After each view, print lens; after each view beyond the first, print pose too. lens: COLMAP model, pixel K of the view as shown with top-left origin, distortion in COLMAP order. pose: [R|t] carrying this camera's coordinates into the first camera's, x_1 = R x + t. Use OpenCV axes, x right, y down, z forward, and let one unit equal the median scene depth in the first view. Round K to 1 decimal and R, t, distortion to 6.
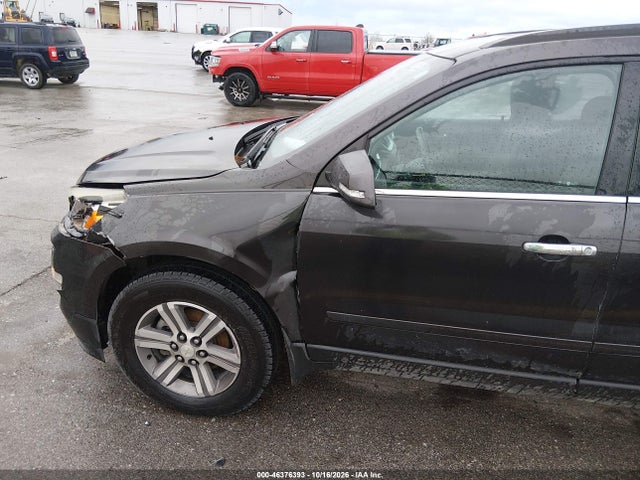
lens RADIAL K [[482.5, 0, 320.0], [0, 482.5, 240.0], [0, 0, 1]] dist [0.056514, -0.095323]
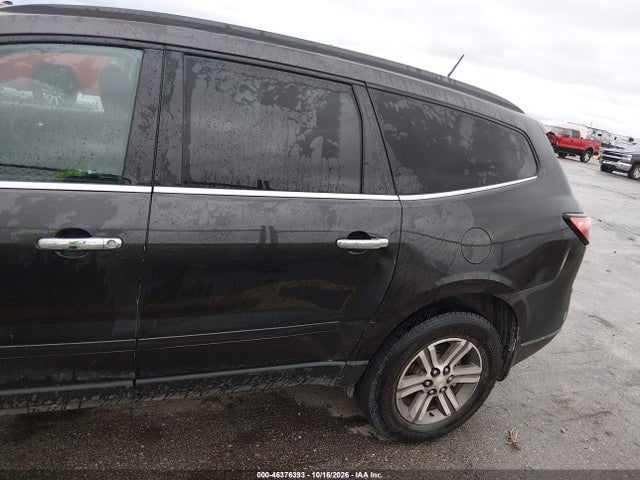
lens RADIAL K [[482.5, 0, 320.0], [0, 482.5, 240.0], [0, 0, 1]] dist [0.056514, -0.095323]
pose [[0.839026, -0.053727, 0.541432, 0.370345], [0.060662, 0.998146, 0.005042, 0.033648], [-0.540699, 0.028614, 0.840730, -0.002541]]
